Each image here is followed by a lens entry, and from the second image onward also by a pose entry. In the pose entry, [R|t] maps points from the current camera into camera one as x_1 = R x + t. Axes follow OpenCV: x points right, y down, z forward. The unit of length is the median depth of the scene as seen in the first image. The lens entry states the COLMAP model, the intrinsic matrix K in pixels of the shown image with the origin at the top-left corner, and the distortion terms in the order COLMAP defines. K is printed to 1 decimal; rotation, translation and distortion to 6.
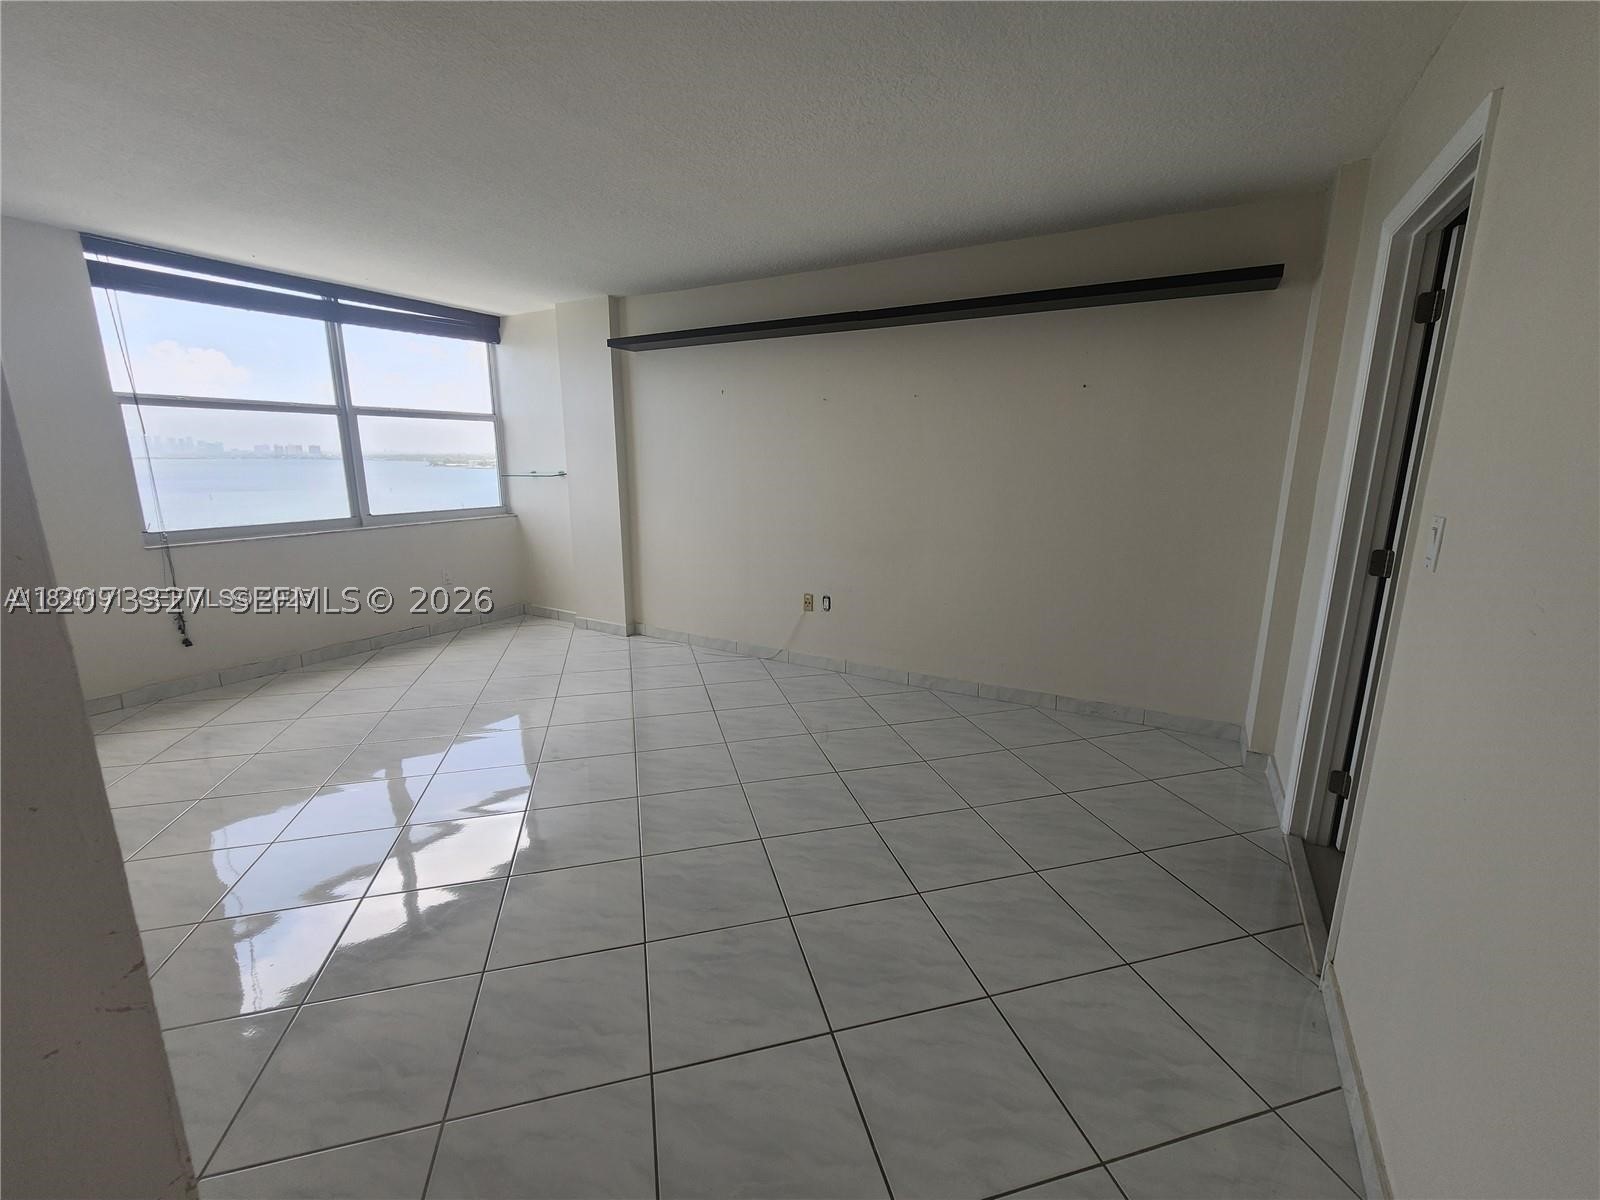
lens RADIAL K [[661.3, 0, 794.1], [0, 661.3, 606.0], [0, 0, 1]] dist [0.000064, 0.000382]
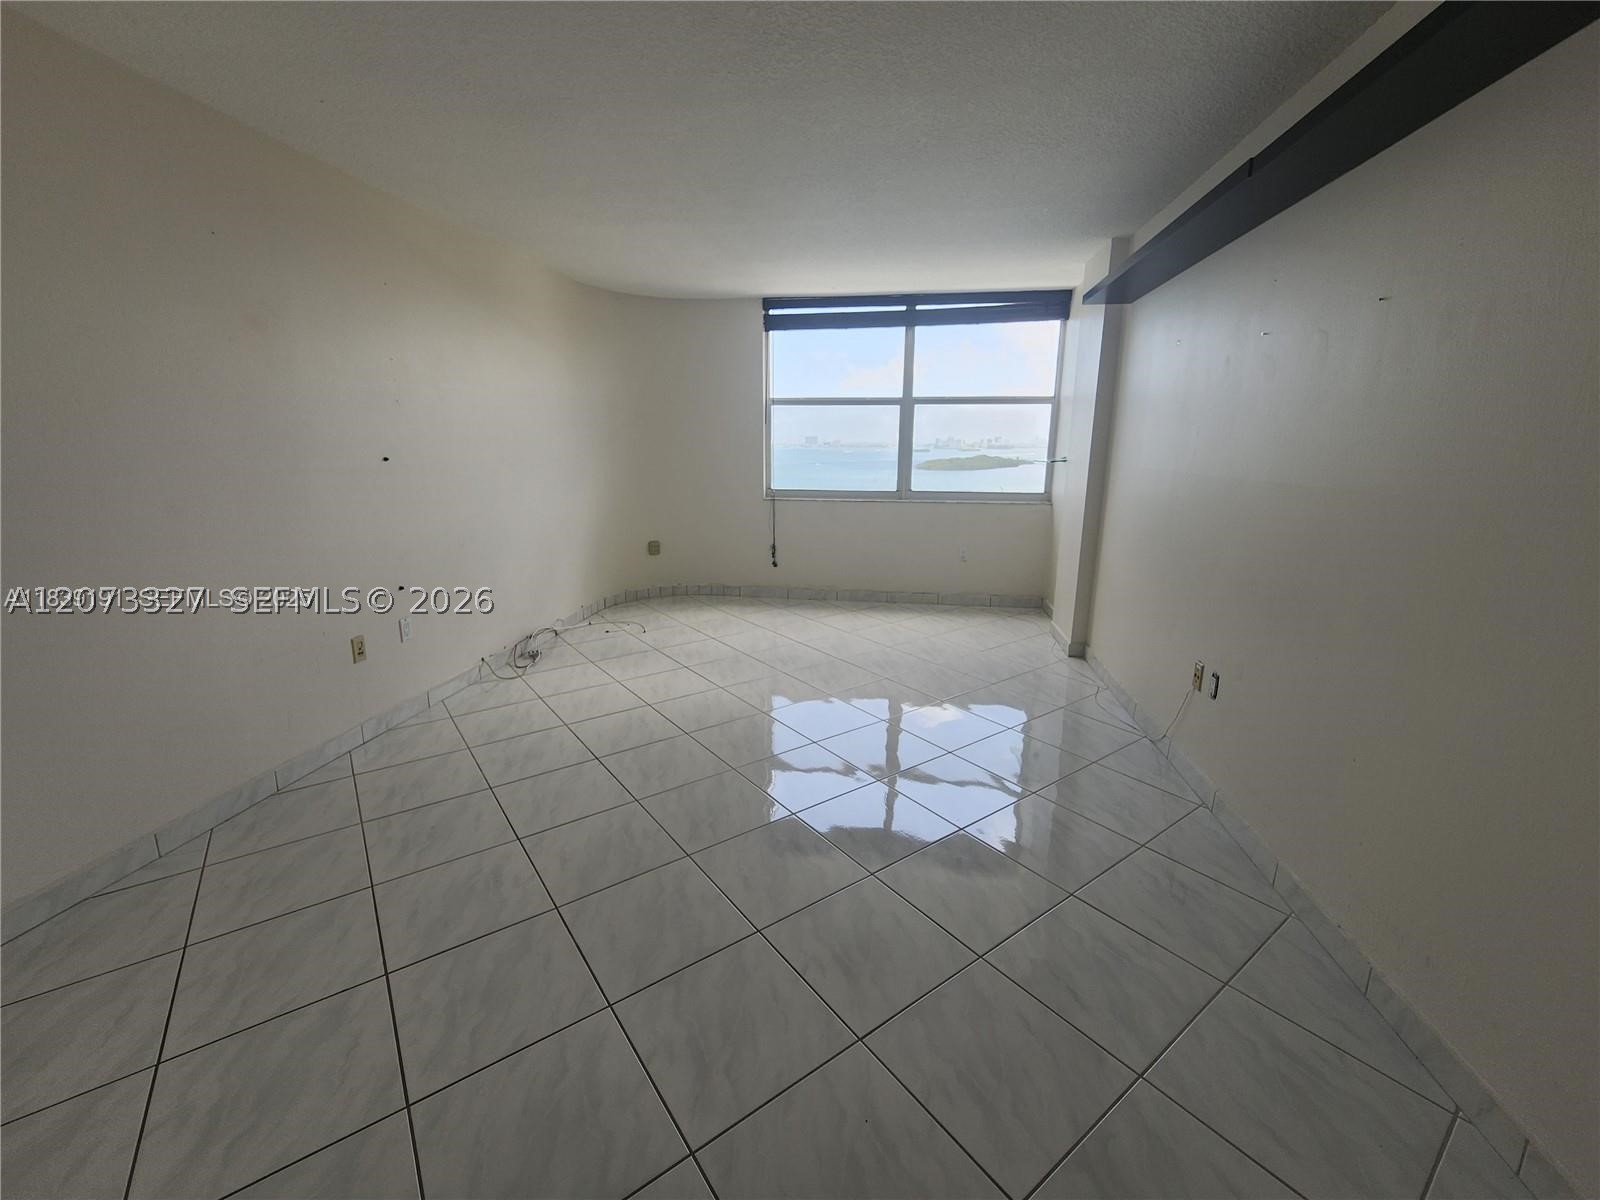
lens RADIAL K [[661.3, 0, 799.0], [0, 661.3, 601.4], [0, 0, 1]] dist [0.000064, 0.000382]
pose [[0.367429, 0.217509, -0.904260, 0.411159], [-0.211675, 0.966309, 0.146424, -0.081523], [0.905643, 0.137609, 0.401092, 0.400773]]
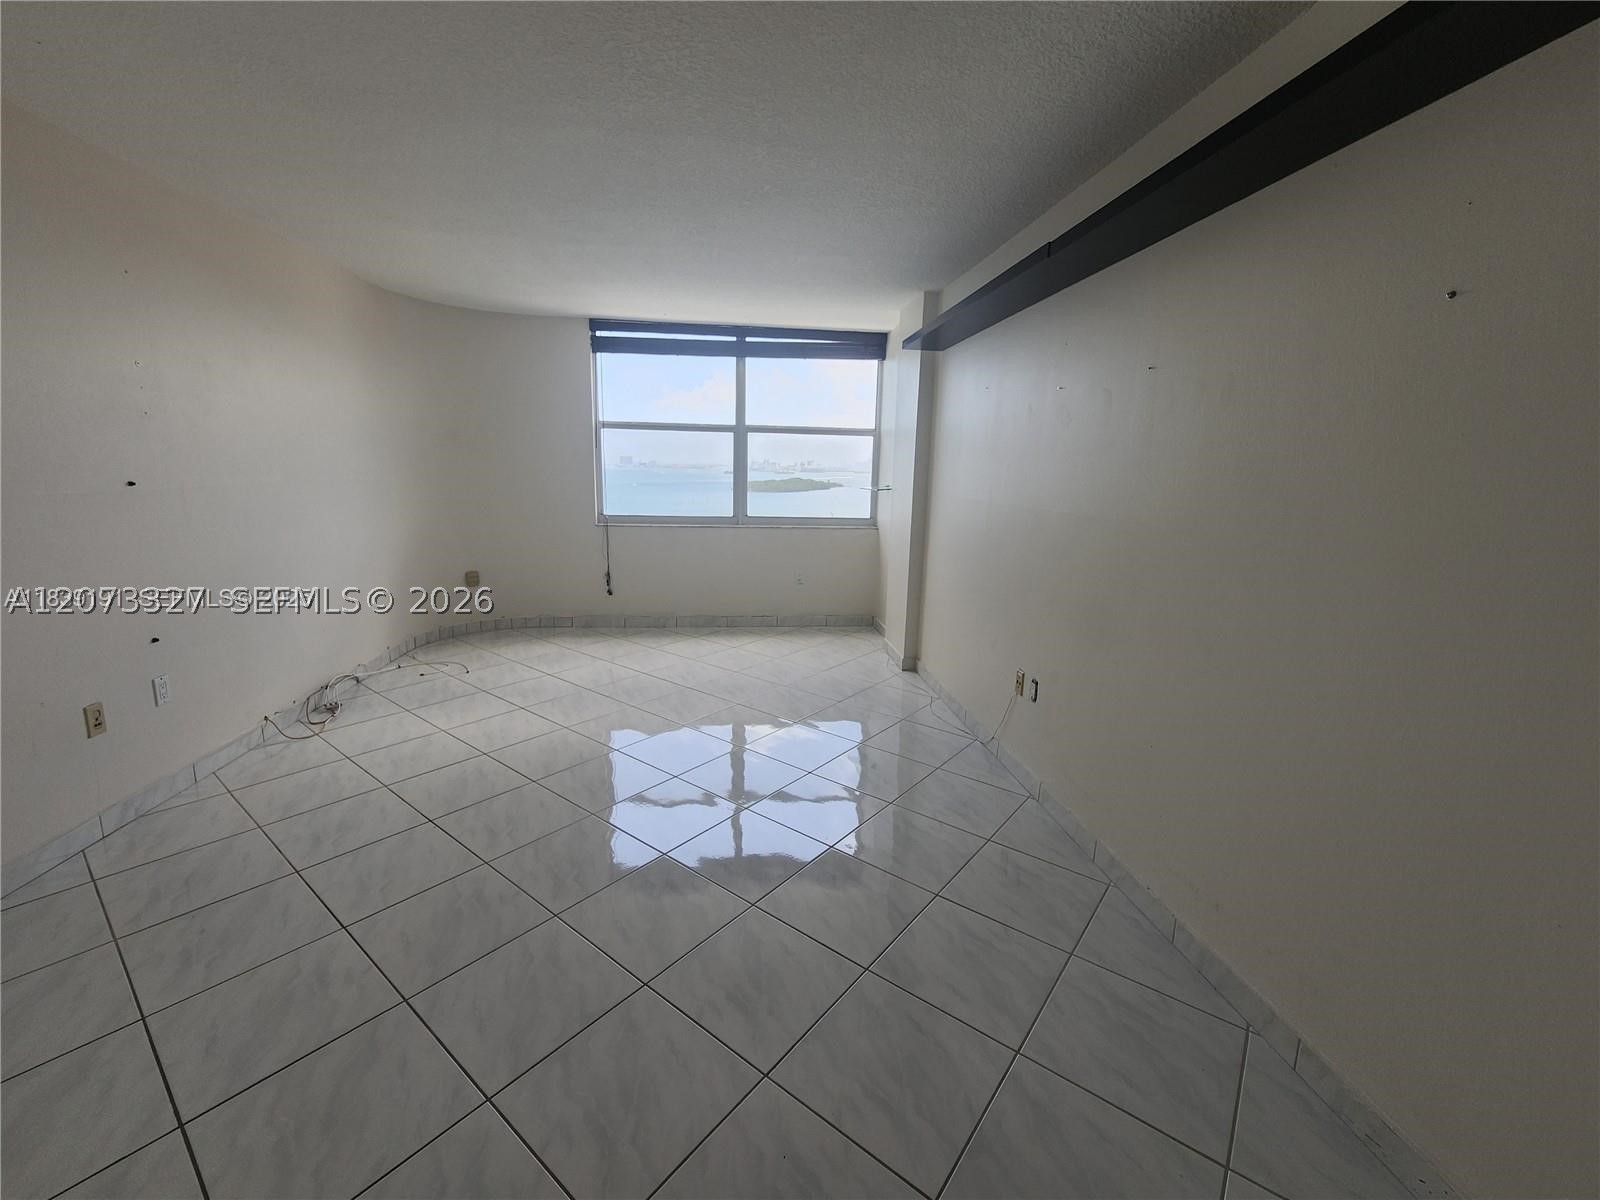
lens RADIAL K [[661.3, 0, 798.4], [0, 661.3, 603.6], [0, 0, 1]] dist [0.000064, 0.000382]
pose [[0.600039, 0.174079, -0.780800, 0.396602], [-0.199763, 0.977721, 0.064465, -0.082697], [0.774627, 0.117294, 0.621446, 0.370091]]
